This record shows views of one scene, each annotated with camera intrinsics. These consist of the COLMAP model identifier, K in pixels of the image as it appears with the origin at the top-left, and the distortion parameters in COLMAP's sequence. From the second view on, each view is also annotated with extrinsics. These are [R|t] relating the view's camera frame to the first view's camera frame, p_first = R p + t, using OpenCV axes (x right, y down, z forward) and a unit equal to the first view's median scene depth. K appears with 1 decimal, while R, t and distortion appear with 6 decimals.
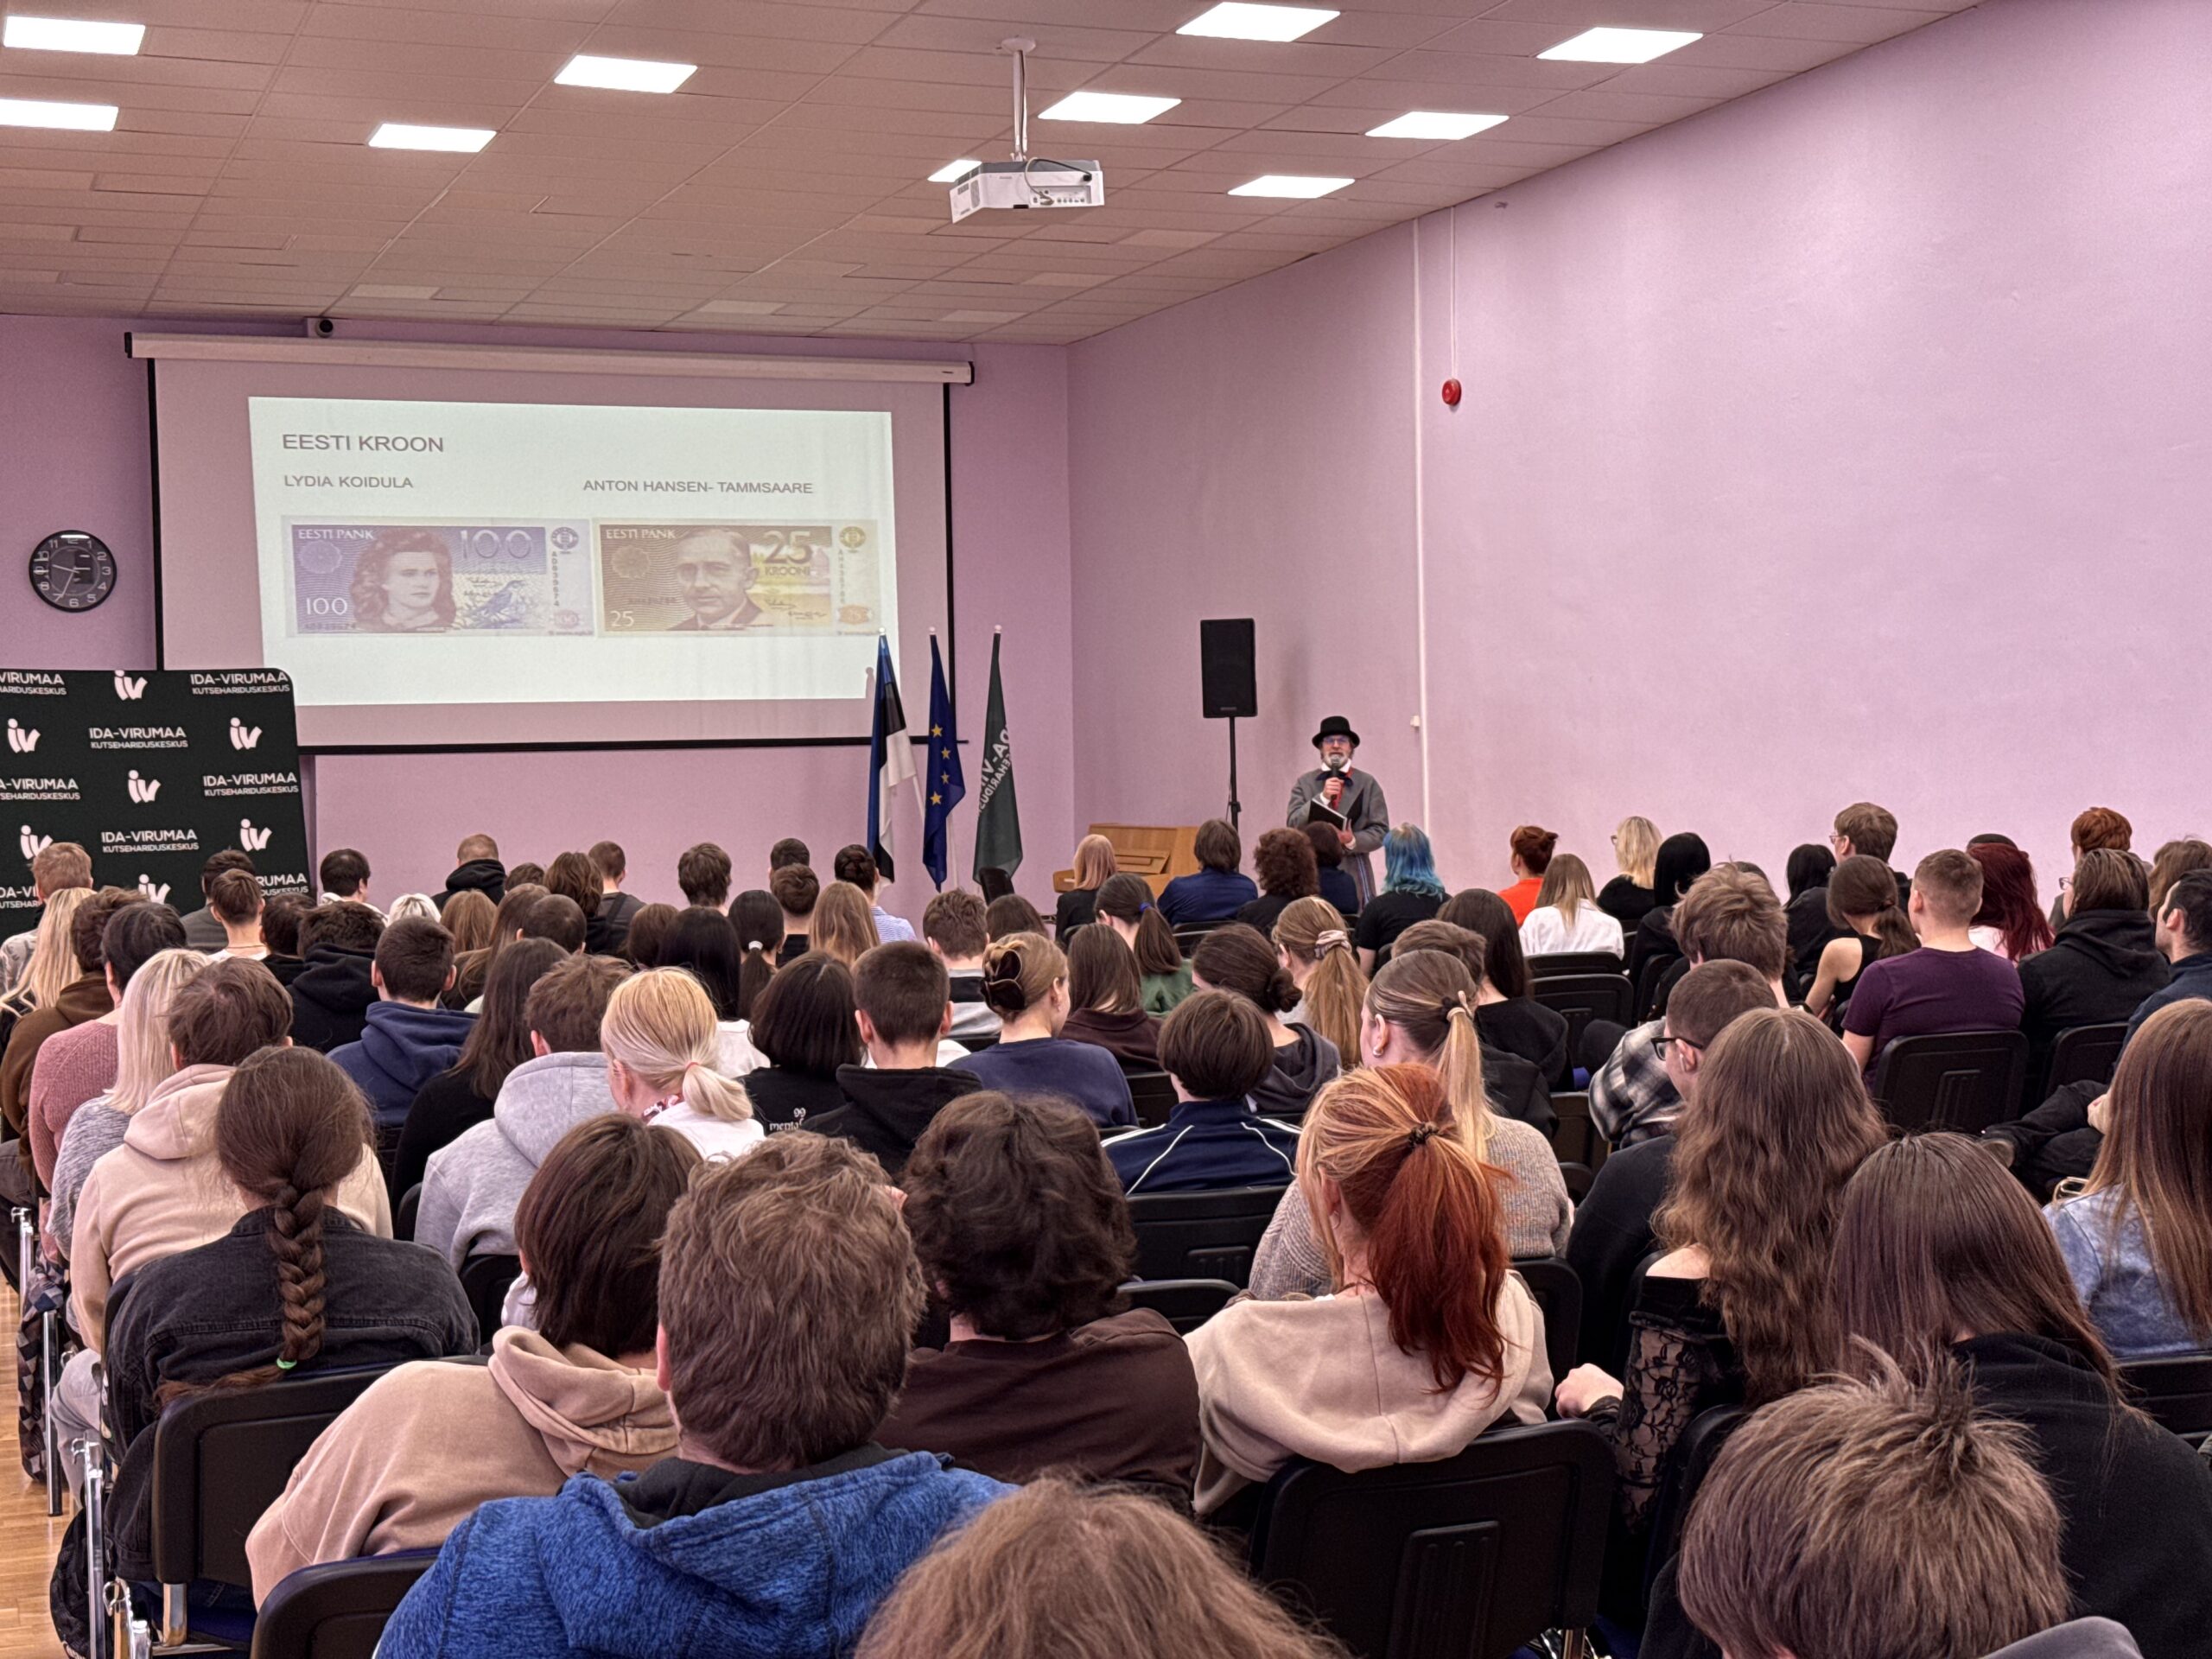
lens RADIAL K [[3099.7, 0, 1106.0], [0, 3099.7, 829.5], [0, 0, 1]] dist [0.212209, -0.441357]
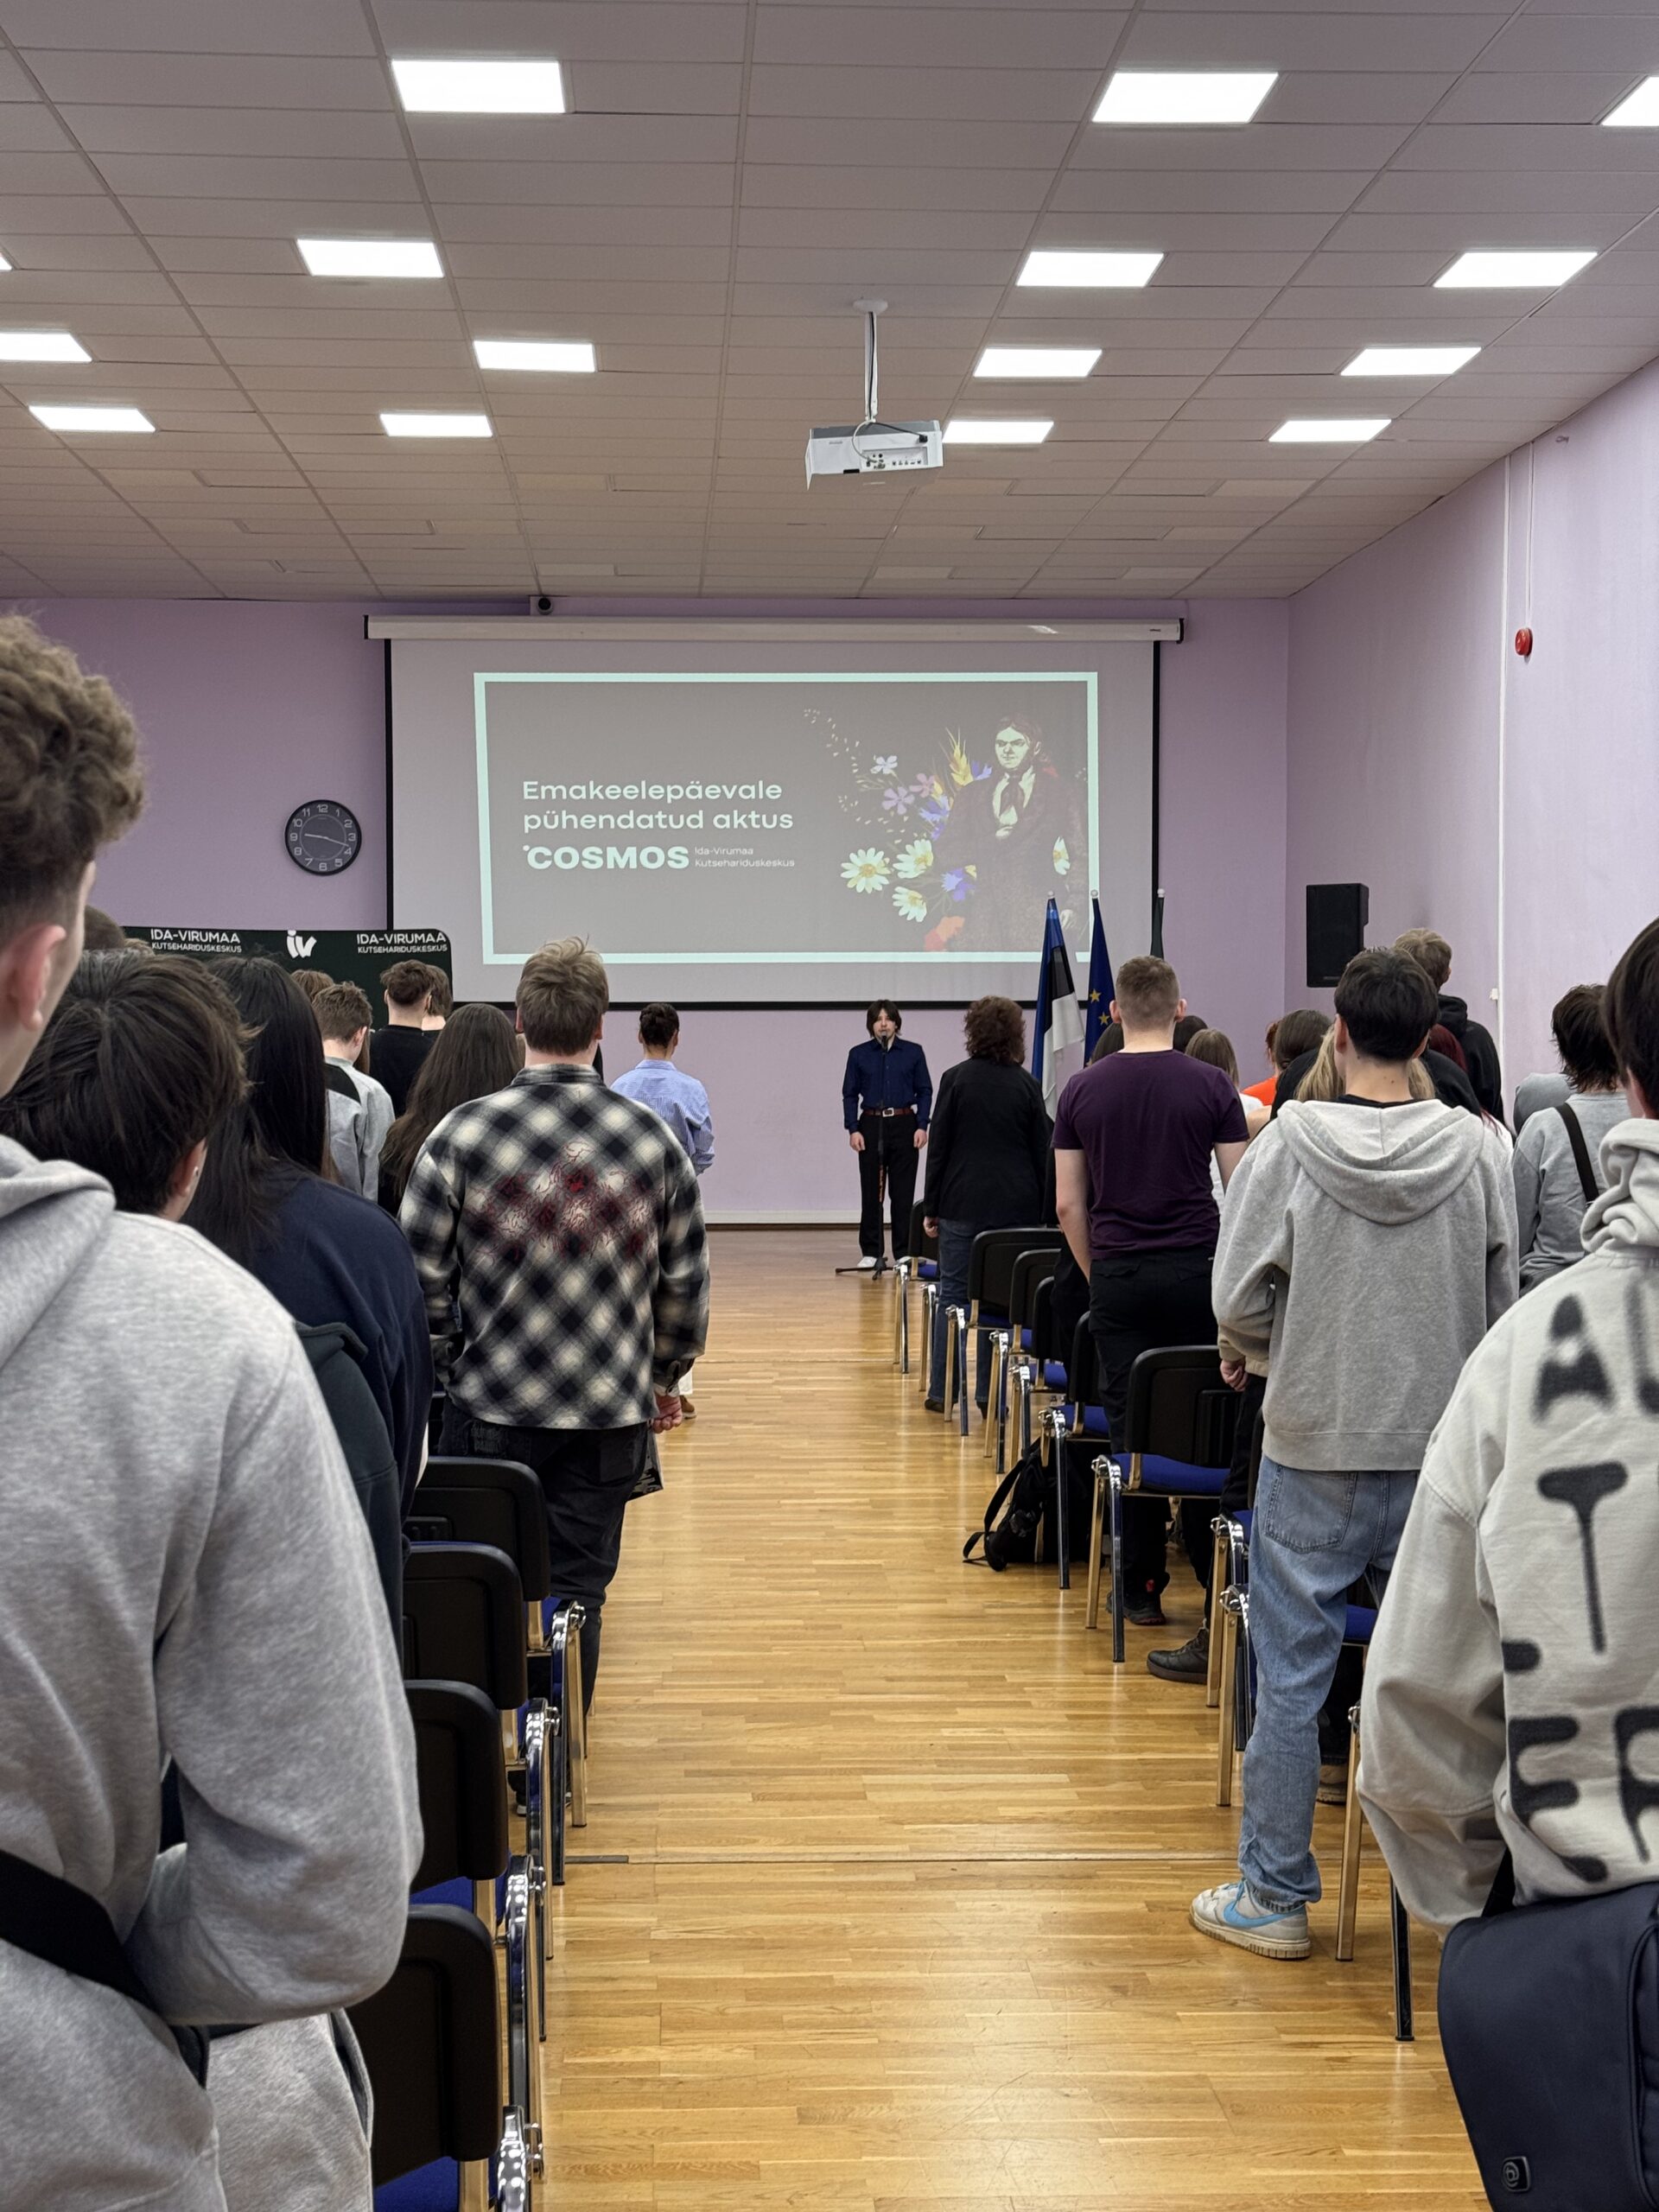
lens RADIAL K [[3099.7, 0, 829.5], [0, 3099.7, 1106.0], [0, 0, 1]] dist [0.212209, -0.441357]
pose [[0.950053, 0.025953, -0.311006, 0.174630], [-0.023644, 0.999658, 0.011196, -0.005765], [0.311190, -0.003283, 0.950342, 0.035090]]
